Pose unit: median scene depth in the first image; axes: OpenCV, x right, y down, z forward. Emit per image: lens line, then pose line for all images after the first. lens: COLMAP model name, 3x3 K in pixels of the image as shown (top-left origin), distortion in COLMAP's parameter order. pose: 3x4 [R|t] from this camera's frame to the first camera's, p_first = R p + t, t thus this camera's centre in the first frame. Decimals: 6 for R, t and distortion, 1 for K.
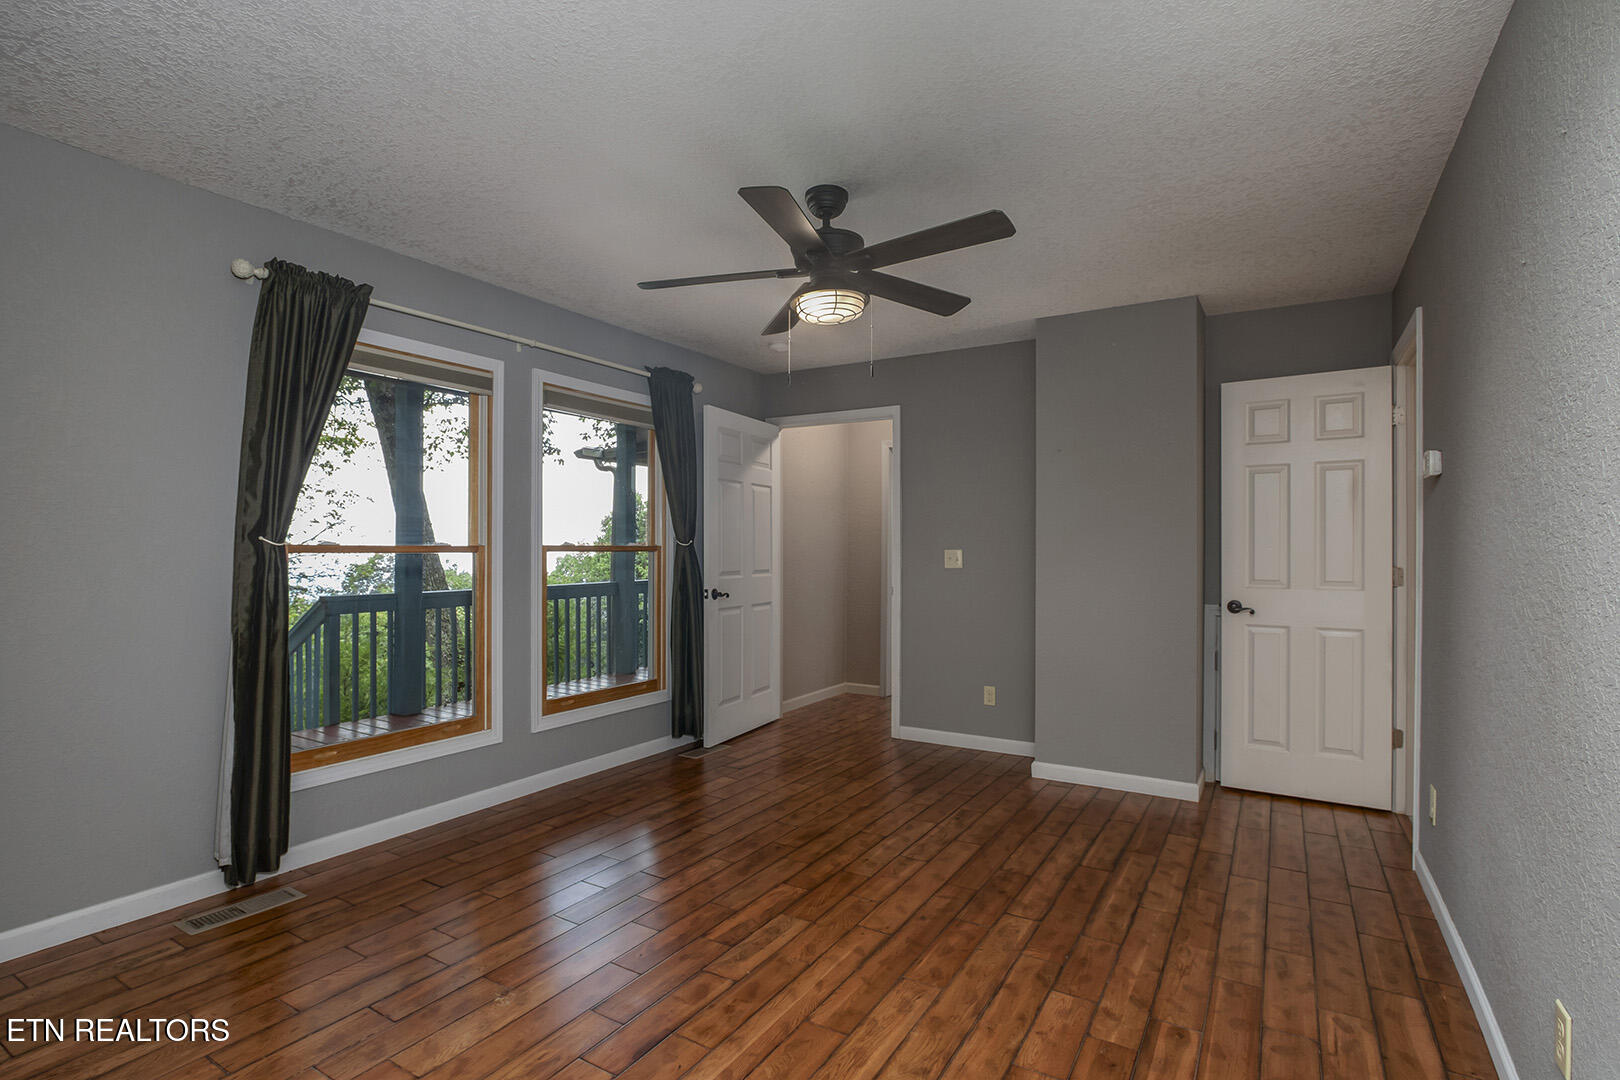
lens RADIAL K [[784.6, 0, 803.6], [0, 784.6, 552.3], [0, 0, 1]] dist [-0.000167, -0.000061]
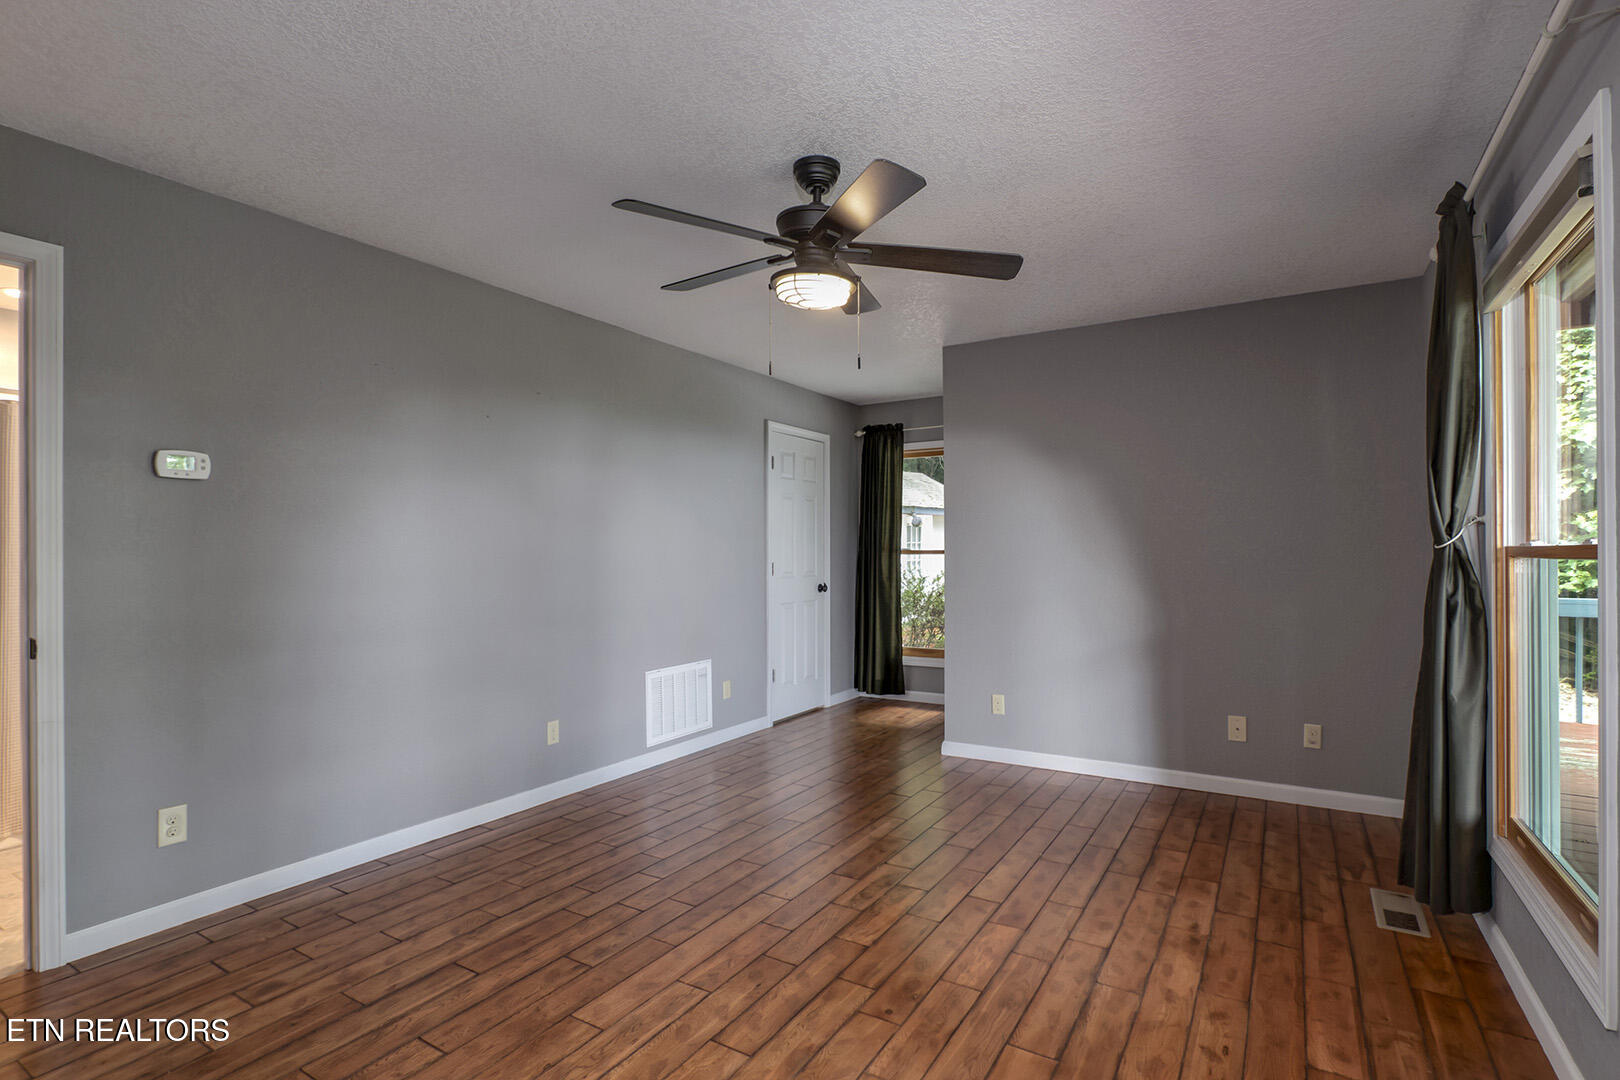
lens RADIAL K [[784.6, 0, 803.6], [0, 784.6, 552.3], [0, 0, 1]] dist [-0.000167, -0.000061]
pose [[-0.999980, 0.000496, 0.006333, 0.038791], [0.000494, 1.000000, -0.000181, -0.004682], [-0.006333, -0.000178, -0.999980, 1.903623]]
